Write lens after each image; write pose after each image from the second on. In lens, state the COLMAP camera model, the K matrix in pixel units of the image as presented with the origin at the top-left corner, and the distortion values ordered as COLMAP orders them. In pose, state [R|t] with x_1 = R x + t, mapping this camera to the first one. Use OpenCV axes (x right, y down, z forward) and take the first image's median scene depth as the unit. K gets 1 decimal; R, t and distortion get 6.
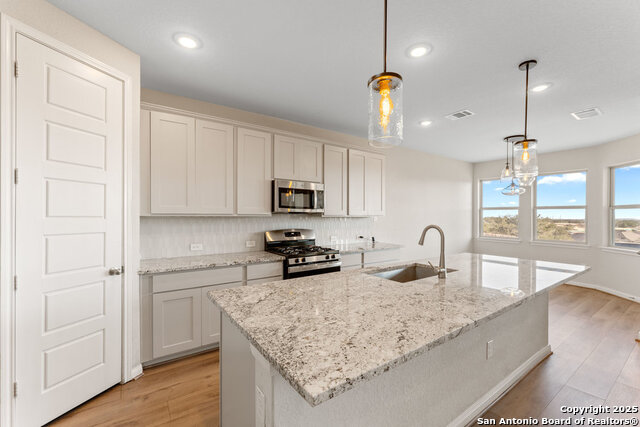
lens RADIAL K [[262.3, 0, 331.9], [0, 262.3, 215.6], [0, 0, 1]] dist [0.004104, -0.001121]
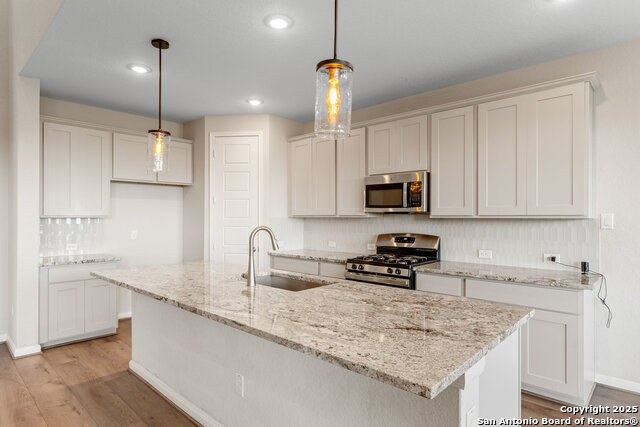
lens RADIAL K [[364.3, 0, 312.7], [0, 364.3, 215.7], [0, 0, 1]] dist [-0.002830, -0.001841]
pose [[0.160316, -0.002859, -0.987062, 1.034503], [0.001606, 0.999995, -0.002636, 0.001092], [0.987064, -0.001163, 0.160319, 0.639183]]
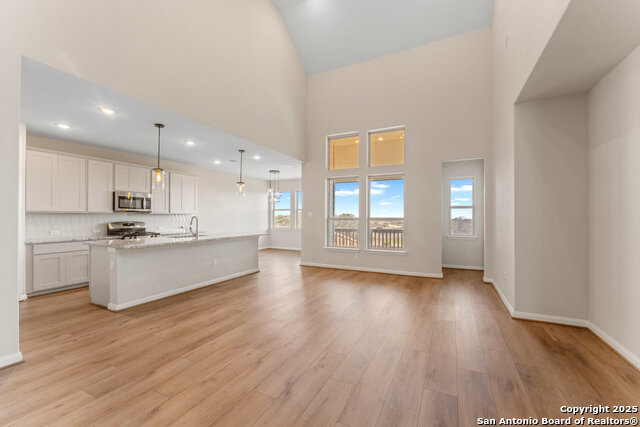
lens RADIAL K [[262.3, 0, 316.6], [0, 262.3, 214.2], [0, 0, 1]] dist [0.004104, -0.001121]
pose [[0.901753, 0.002736, 0.432243, 0.223334], [-0.000104, 0.999981, -0.006113, 0.019959], [-0.432252, 0.005468, 0.901736, -1.106103]]
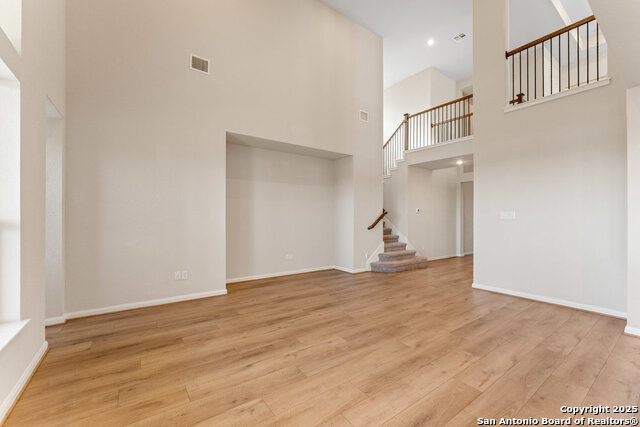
lens RADIAL K [[262.3, 0, 322.4], [0, 262.3, 219.1], [0, 0, 1]] dist [0.004104, -0.001121]
pose [[-0.999895, -0.001424, 0.014425, 0.859393], [-0.001443, 0.999998, -0.001295, 0.026031], [-0.014424, -0.001316, -0.999895, 0.872528]]
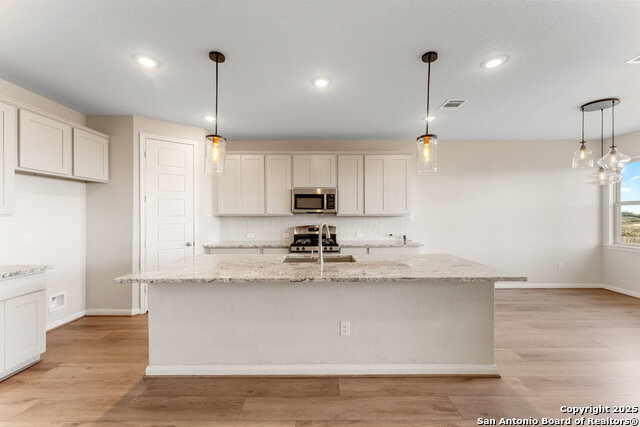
lens RADIAL K [[262.3, 0, 318.6], [0, 262.3, 212.0], [0, 0, 1]] dist [0.004104, -0.001121]
pose [[0.797612, -0.009769, -0.603092, 0.729090], [0.004058, 0.999933, -0.010831, 0.000765], [0.603158, 0.006191, 0.797598, 0.002959]]
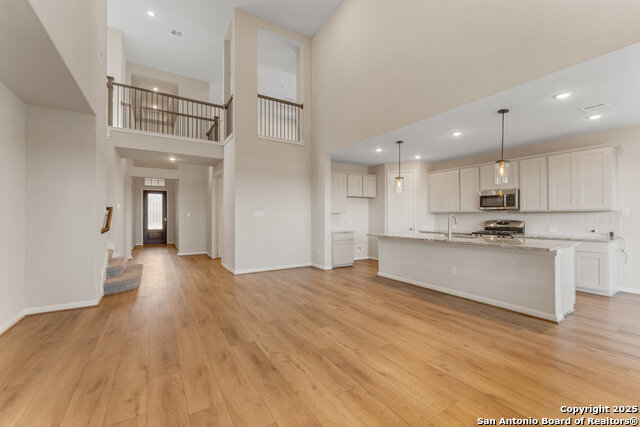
lens RADIAL K [[262.3, 0, 319.6], [0, 262.3, 214.4], [0, 0, 1]] dist [0.004104, -0.001121]
pose [[-0.084260, -0.007875, -0.996413, 1.750360], [0.005674, 0.999949, -0.008383, 0.029684], [0.996428, -0.006360, -0.084211, 0.049532]]
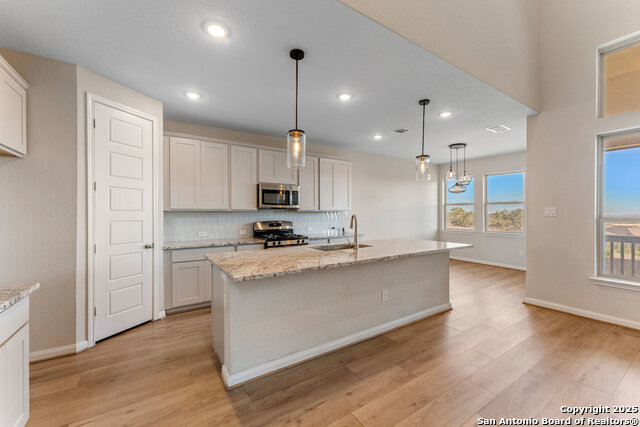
lens RADIAL K [[262.3, 0, 325.8], [0, 262.3, 213.2], [0, 0, 1]] dist [0.004104, -0.001121]
pose [[0.998282, -0.003290, -0.058492, 0.204273], [0.003473, 0.999989, 0.003029, 0.012558], [0.058481, -0.003227, 0.998283, -0.320342]]
